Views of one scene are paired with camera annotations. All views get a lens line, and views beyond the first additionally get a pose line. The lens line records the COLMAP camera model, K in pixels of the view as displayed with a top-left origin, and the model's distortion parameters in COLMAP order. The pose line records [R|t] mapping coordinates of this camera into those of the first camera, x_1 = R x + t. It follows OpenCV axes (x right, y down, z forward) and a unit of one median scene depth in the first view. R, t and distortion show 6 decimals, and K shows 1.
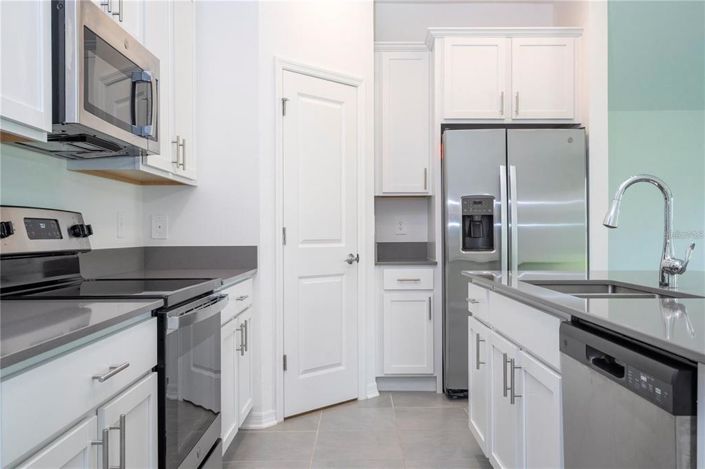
lens RADIAL K [[637.7, 0, 354.1], [0, 637.7, 232.7], [0, 0, 1]] dist [-0.002952, -0.001767]
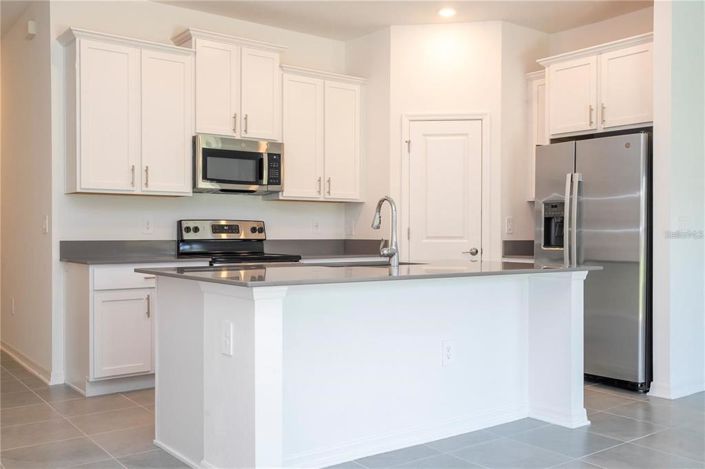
lens RADIAL K [[677.1, 0, 352.8], [0, 677.1, 235.5], [0, 0, 1]] dist [0.006195, 0.000000]
pose [[0.592107, 0.009371, -0.805805, 0.975975], [-0.005036, 0.999956, 0.007928, -0.001903], [0.805844, -0.000636, 0.592128, -0.032983]]
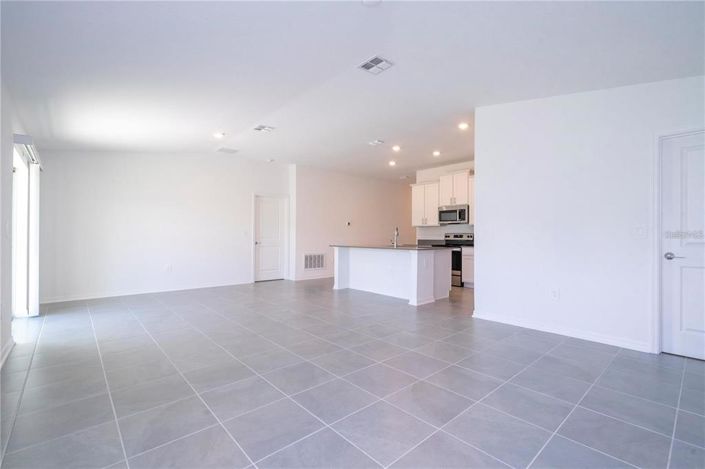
lens RADIAL K [[317.5, 0, 352.7], [0, 317.5, 235.6], [0, 0, 1]] dist [0.003316, 0.000460]
pose [[-0.750103, -0.000292, -0.661321, 1.424946], [0.001079, 0.999998, -0.001665, -0.004617], [0.661320, -0.001963, -0.750101, 1.575662]]
